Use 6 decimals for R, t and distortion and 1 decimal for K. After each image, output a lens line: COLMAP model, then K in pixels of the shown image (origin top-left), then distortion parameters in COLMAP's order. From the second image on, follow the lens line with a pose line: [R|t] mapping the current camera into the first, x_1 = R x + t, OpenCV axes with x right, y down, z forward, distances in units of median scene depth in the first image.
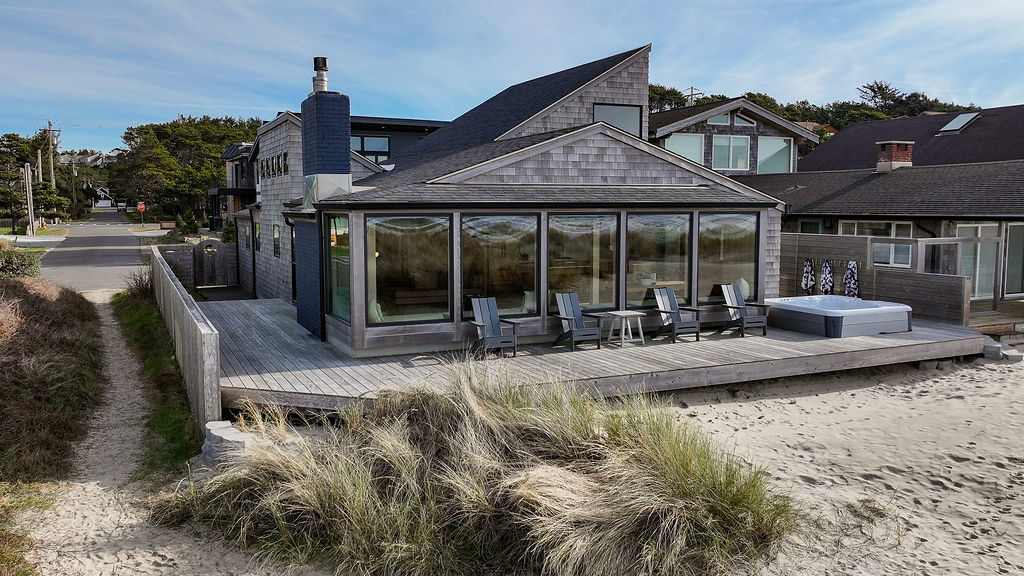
lens RADIAL K [[872.4, 0, 513.9], [0, 872.4, 288.7], [0, 0, 1]] dist [0.005442, -0.006350]
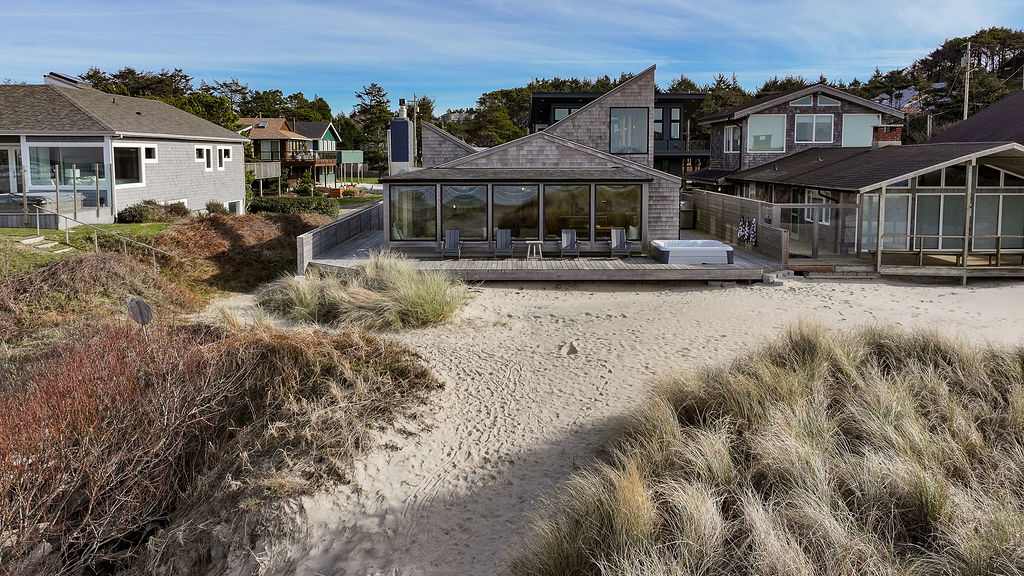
lens RADIAL K [[872.4, 0, 510.2], [0, 872.4, 283.2], [0, 0, 1]] dist [0.005442, -0.006350]
pose [[0.905286, 0.062872, -0.420125, 0.586298], [-0.040362, 0.997243, 0.062266, 0.002082], [0.422881, -0.039411, 0.905328, -0.440938]]
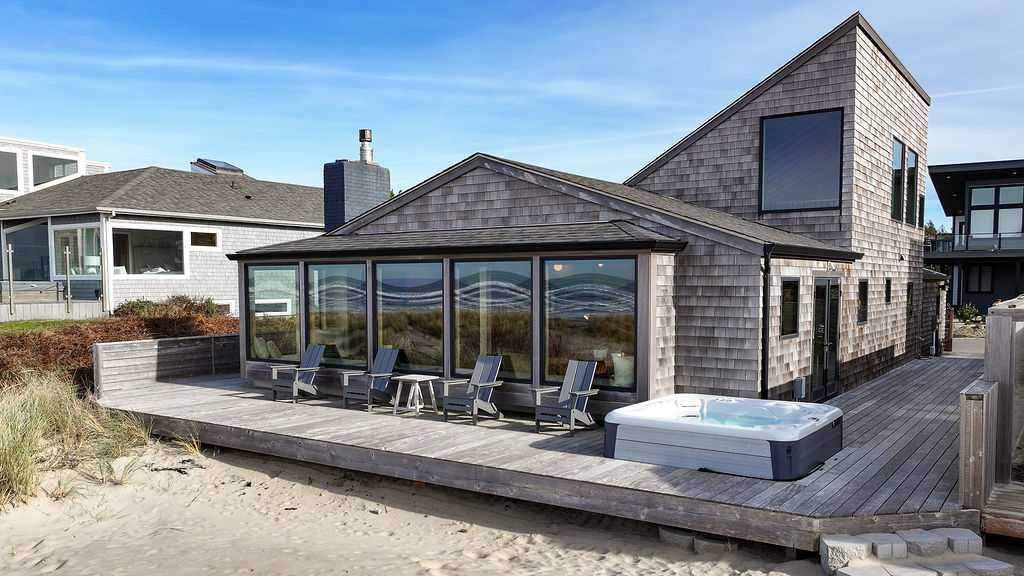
lens RADIAL K [[872.4, 0, 511.3], [0, 872.4, 293.3], [0, 0, 1]] dist [0.005442, -0.006350]
pose [[0.488345, 0.010077, -0.872592, 0.635963], [-0.085239, 0.995703, -0.036205, -0.021748], [0.868478, 0.092059, 0.487106, 0.469997]]
